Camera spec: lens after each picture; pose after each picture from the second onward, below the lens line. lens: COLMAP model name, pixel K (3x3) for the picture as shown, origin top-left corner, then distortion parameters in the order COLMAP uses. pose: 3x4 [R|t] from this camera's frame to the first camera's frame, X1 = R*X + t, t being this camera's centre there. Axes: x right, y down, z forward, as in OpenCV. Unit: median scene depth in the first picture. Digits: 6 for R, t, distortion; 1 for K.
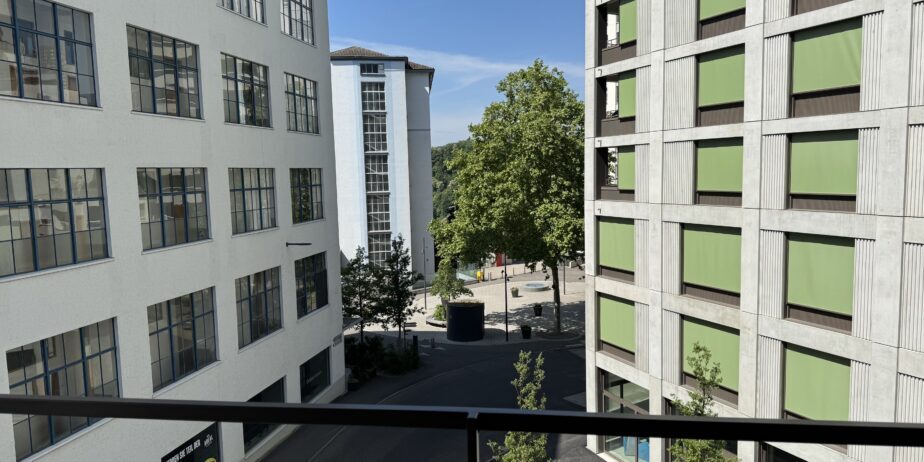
lens RADIAL K [[640.7, 0, 462.0], [0, 640.7, 231.0], [0, 0, 1]] dist [0.140704, -0.000999]
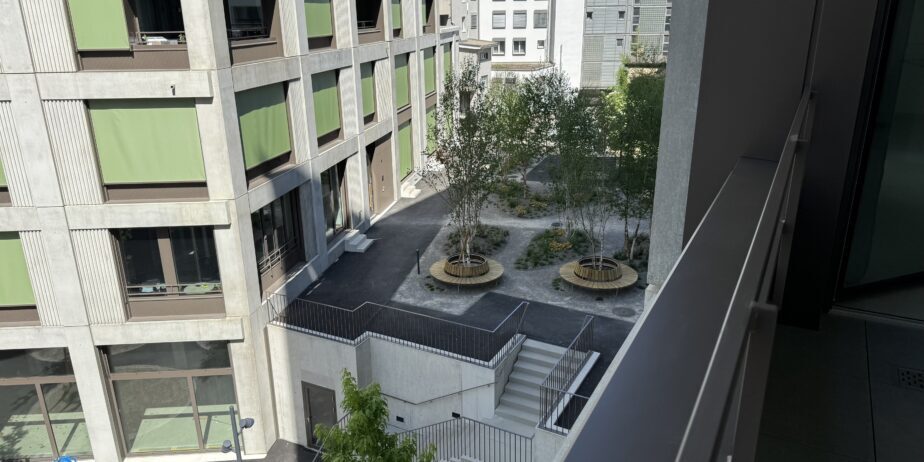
lens RADIAL K [[665.8, 0, 462.0], [0, 665.8, 231.0], [0, 0, 1]] dist [0.000758, -0.000838]
pose [[0.350550, -0.282669, 0.892868, -0.043650], [0.087125, 0.959073, 0.269422, -0.008087], [-0.932483, -0.016654, 0.360831, 0.090272]]
